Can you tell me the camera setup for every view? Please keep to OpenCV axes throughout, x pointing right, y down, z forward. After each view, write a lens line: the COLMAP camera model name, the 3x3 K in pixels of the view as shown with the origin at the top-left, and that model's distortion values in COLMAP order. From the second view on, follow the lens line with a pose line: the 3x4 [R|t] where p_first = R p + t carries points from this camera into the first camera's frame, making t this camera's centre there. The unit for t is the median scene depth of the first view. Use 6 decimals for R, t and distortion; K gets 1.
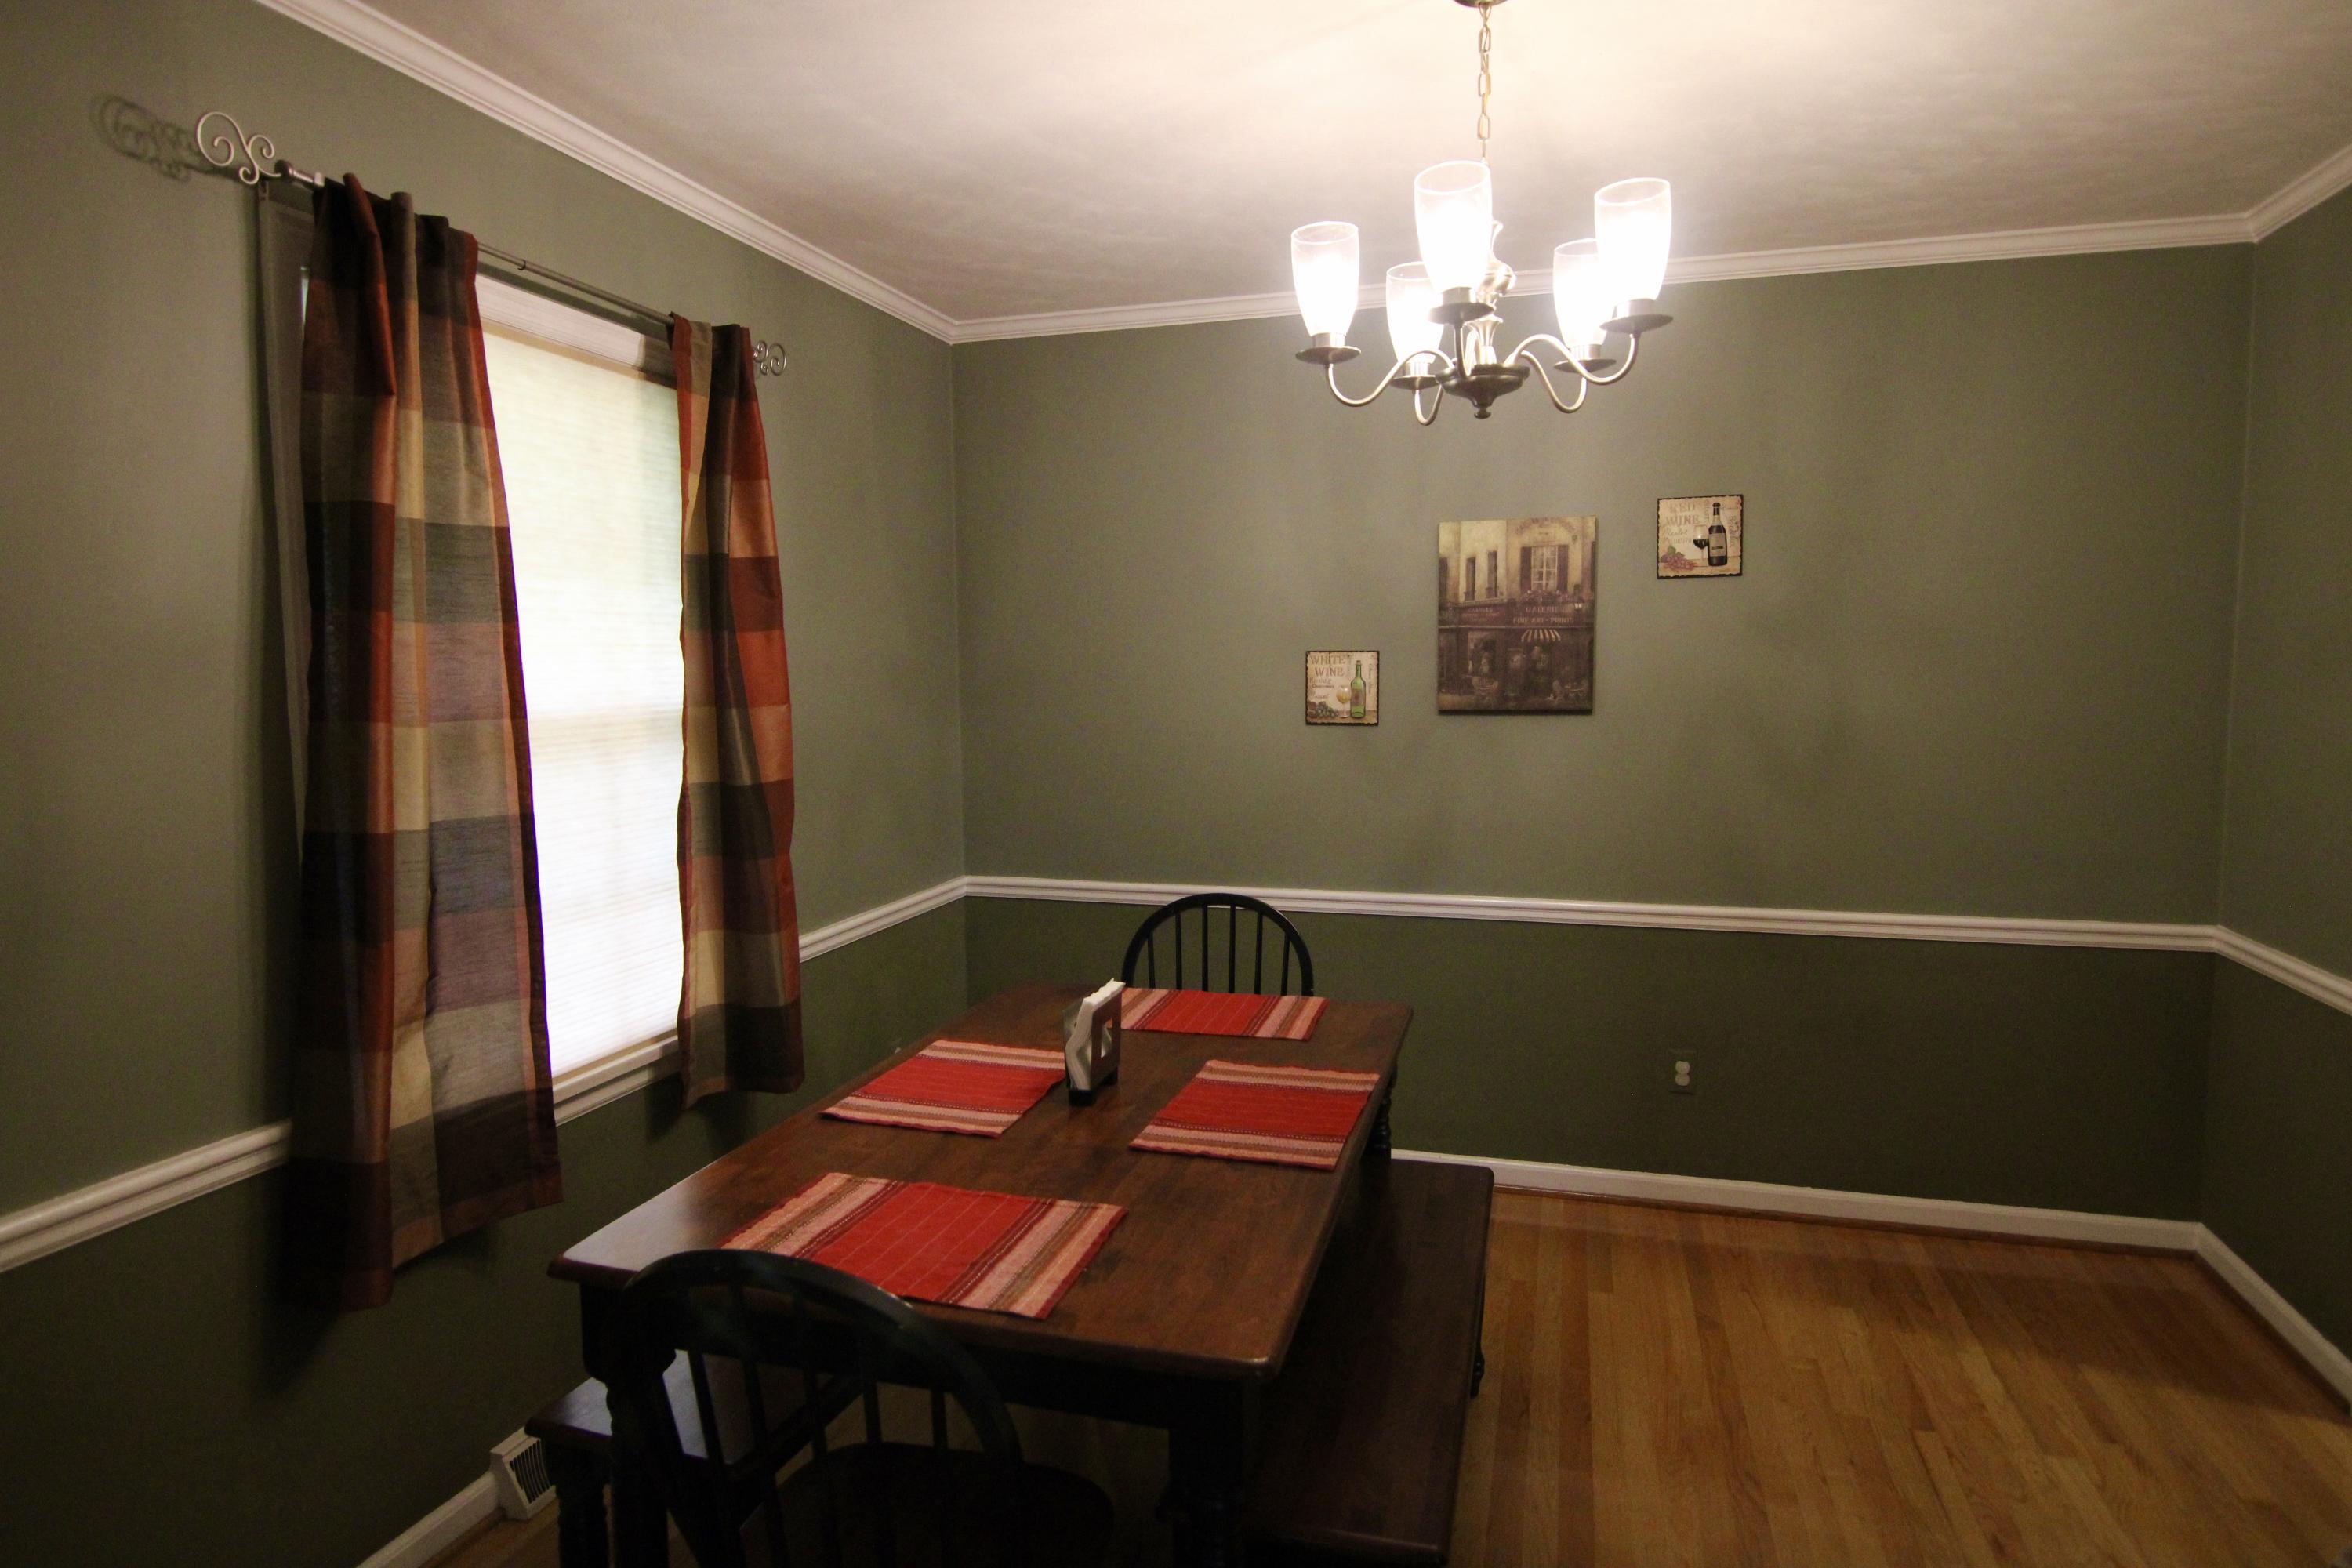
lens RADIAL K [[1303.0, 0, 1173.3], [0, 1303.0, 783.9], [0, 0, 1]] dist [0.001114, -0.000384]
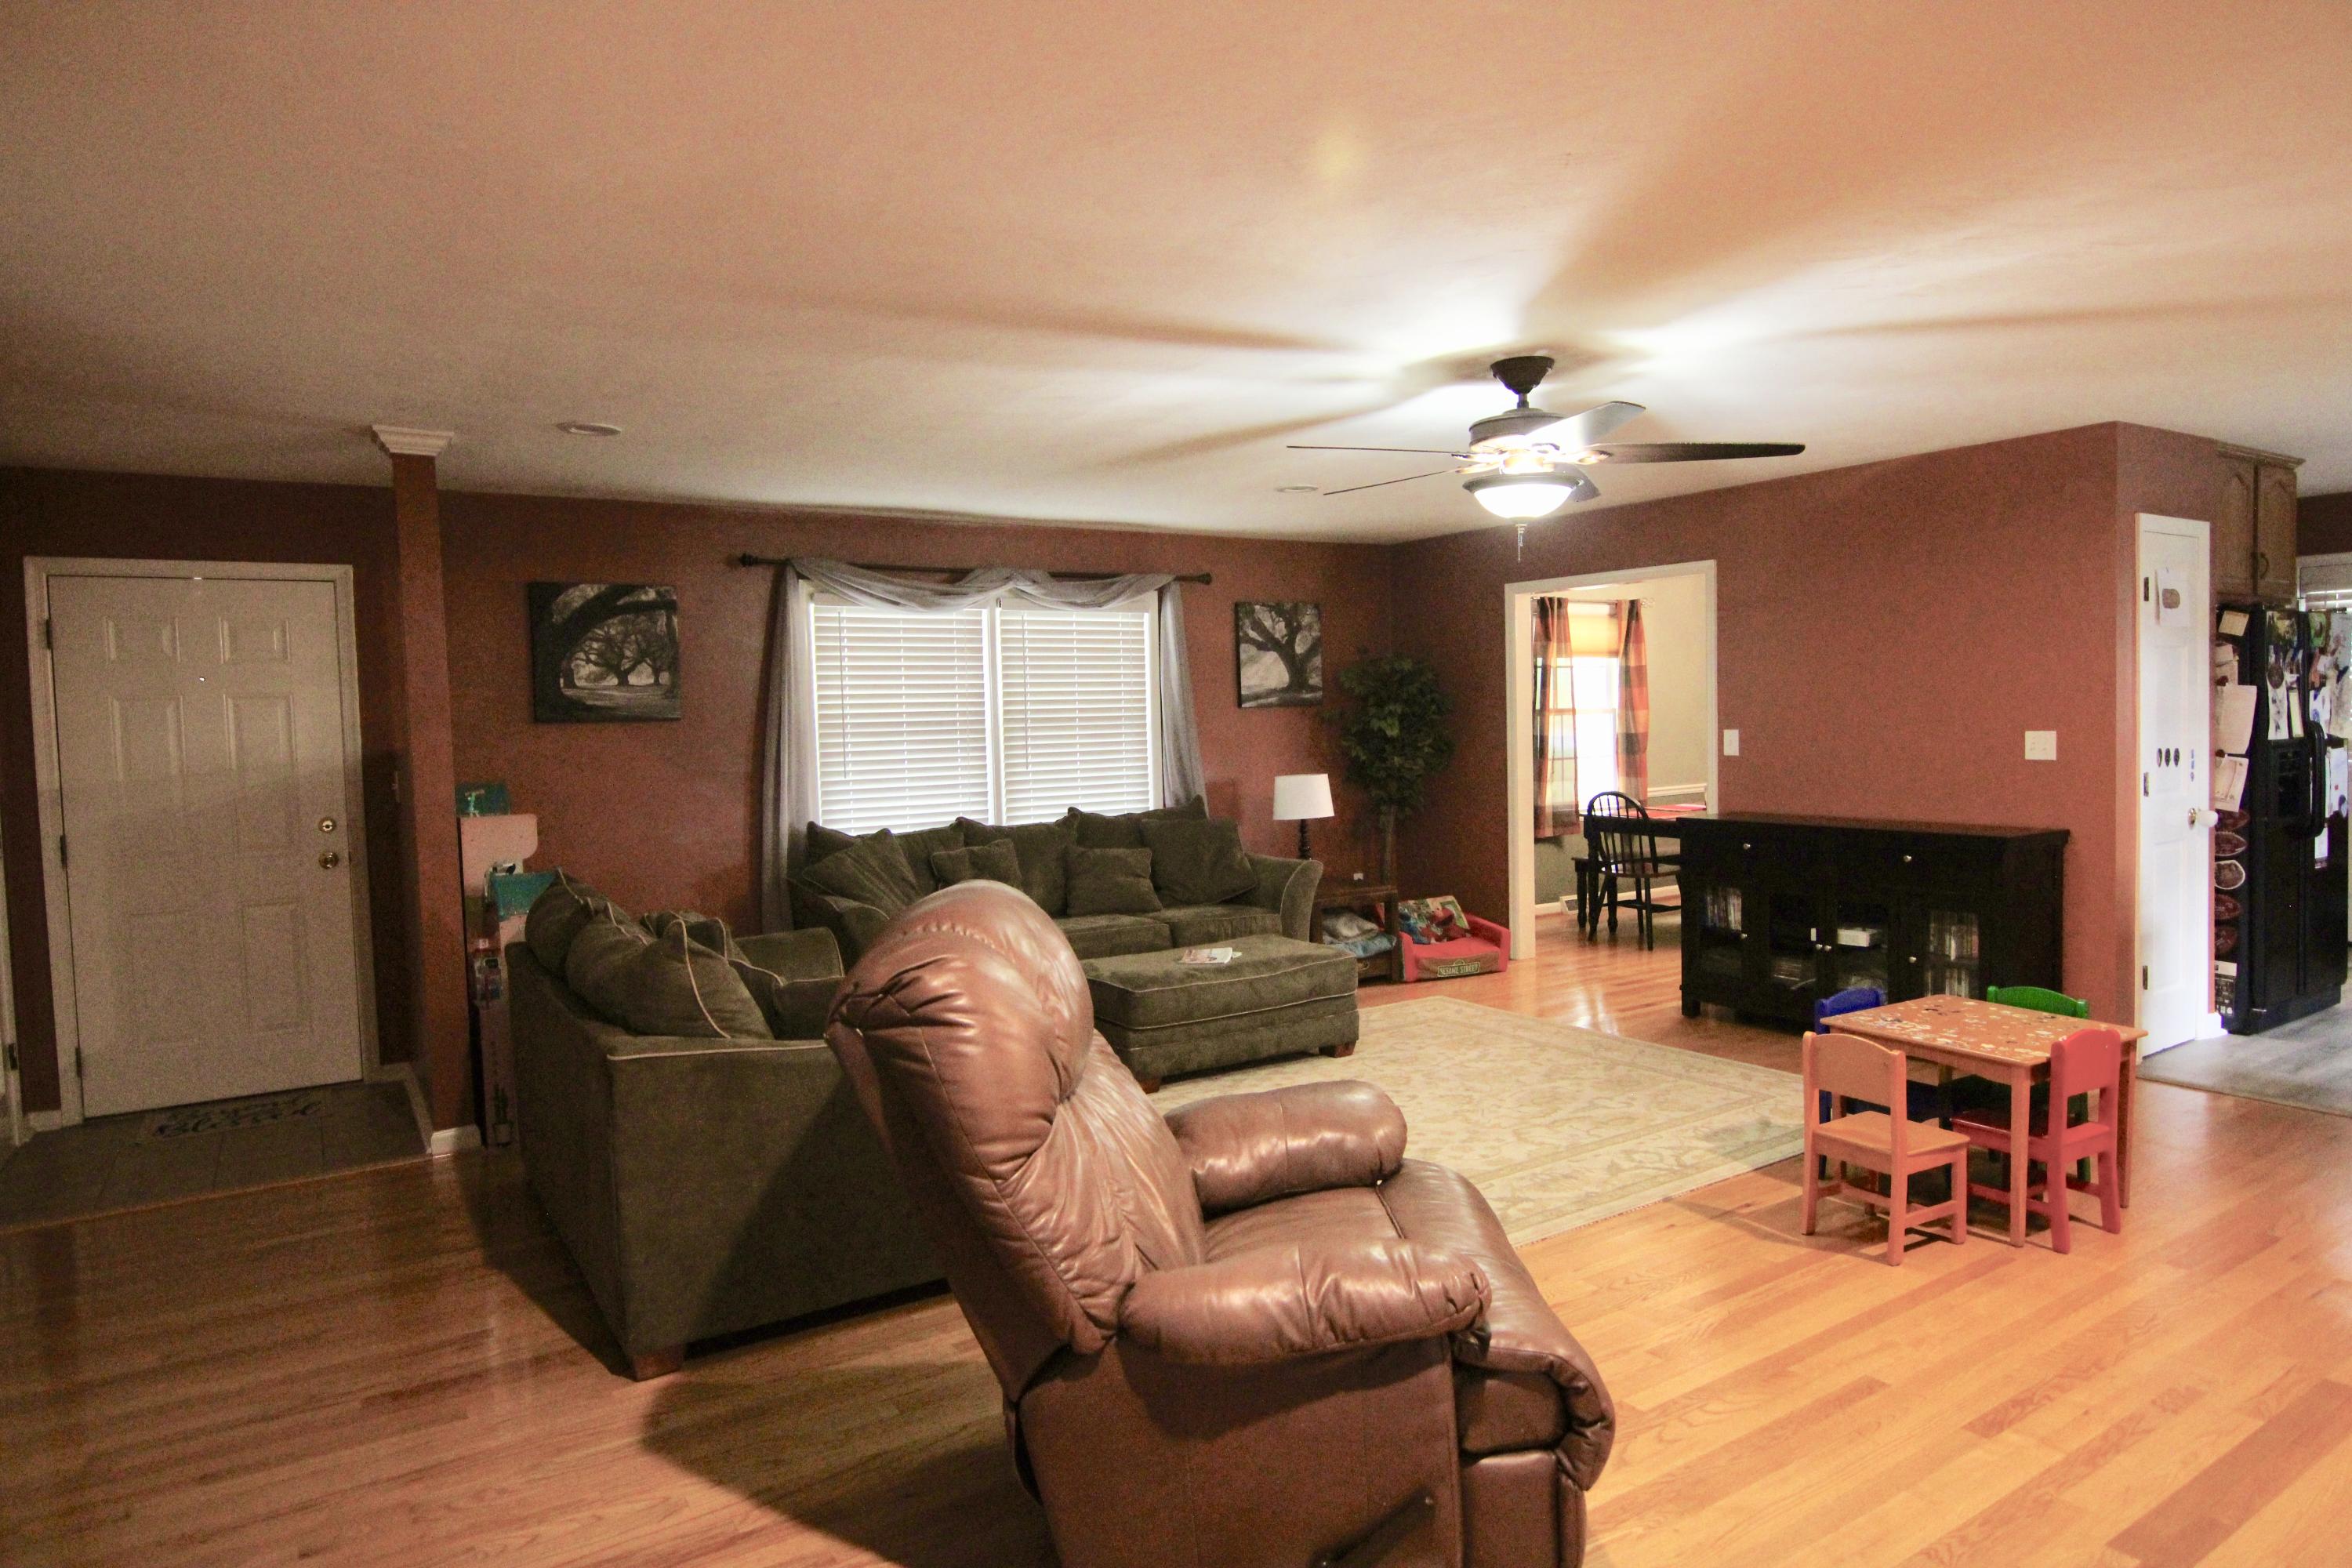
lens RADIAL K [[1382.2, 0, 1189.3], [0, 1382.2, 778.6], [0, 0, 1]] dist [0.002477, -0.003866]
pose [[0.764009, 0.023745, -0.644768, 0.878541], [-0.044631, 0.998874, -0.016100, 0.180025], [0.643660, 0.041078, 0.764208, -1.967416]]
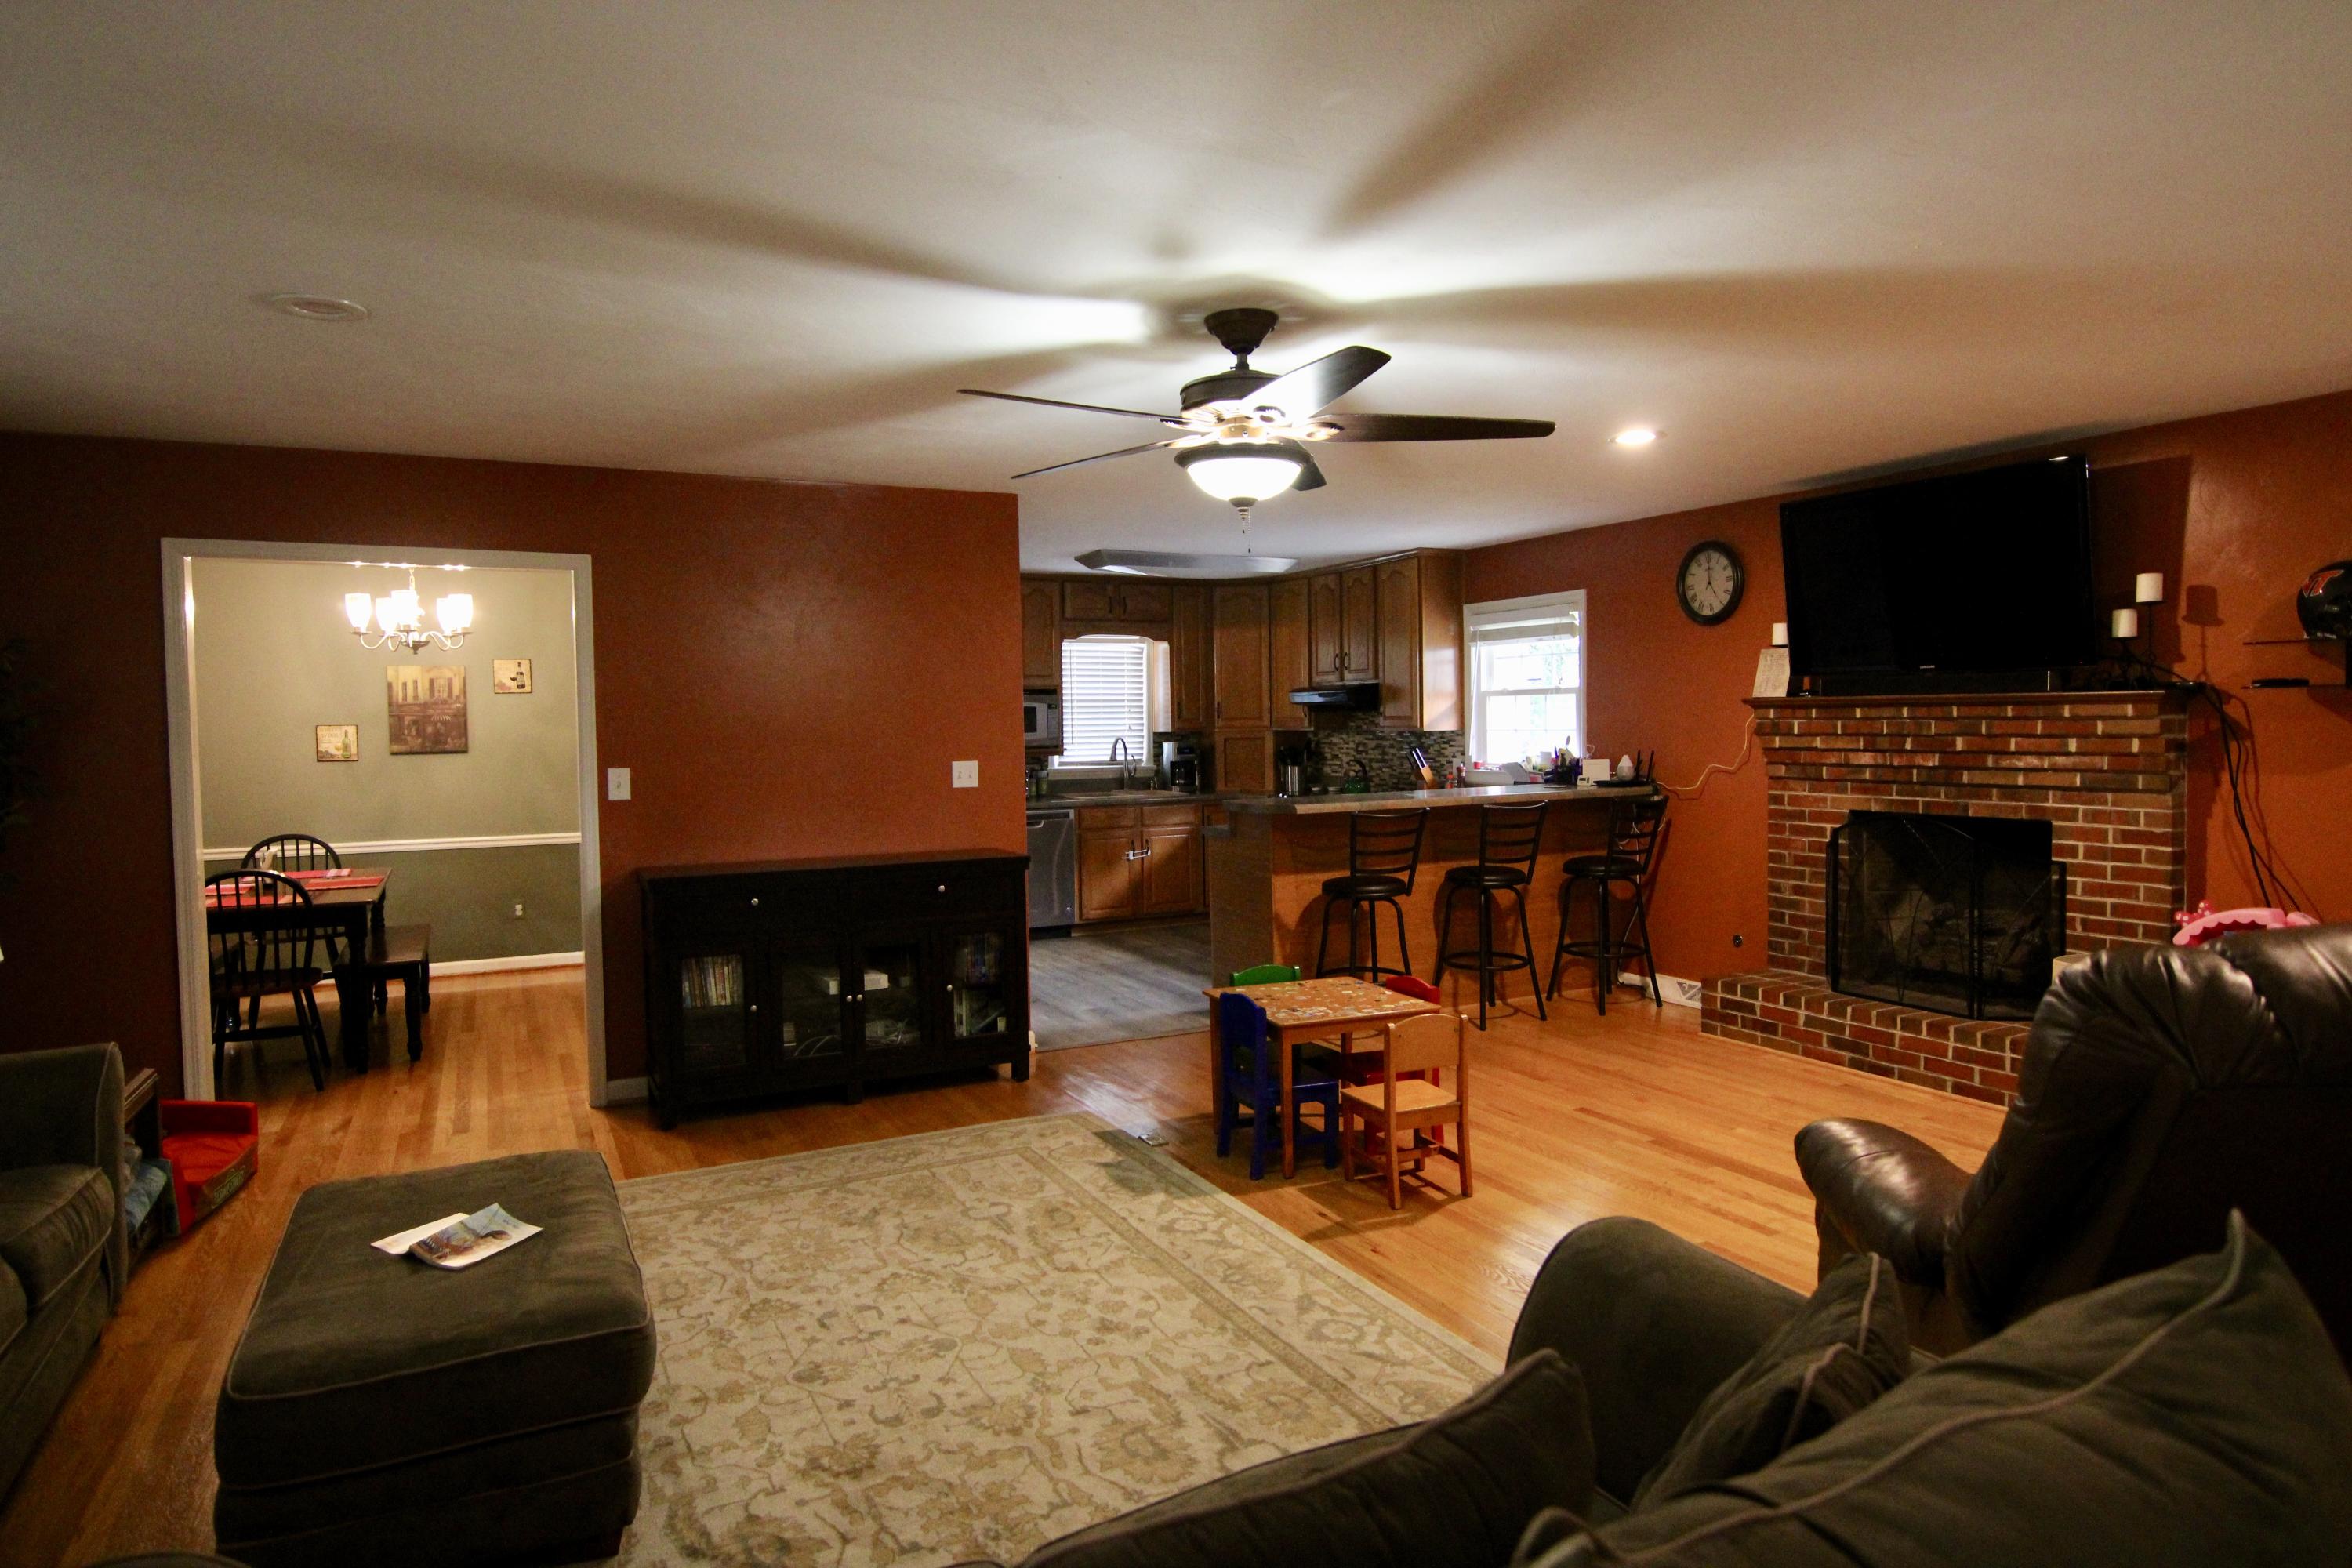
lens RADIAL K [[1382.2, 0, 1164.0], [0, 1382.2, 768.3], [0, 0, 1]] dist [0.002477, -0.003866]
pose [[0.732074, -0.025491, 0.680748, -0.426339], [0.070149, 0.996808, -0.038112, 0.149104], [-0.677603, 0.075655, 0.731526, -1.568067]]
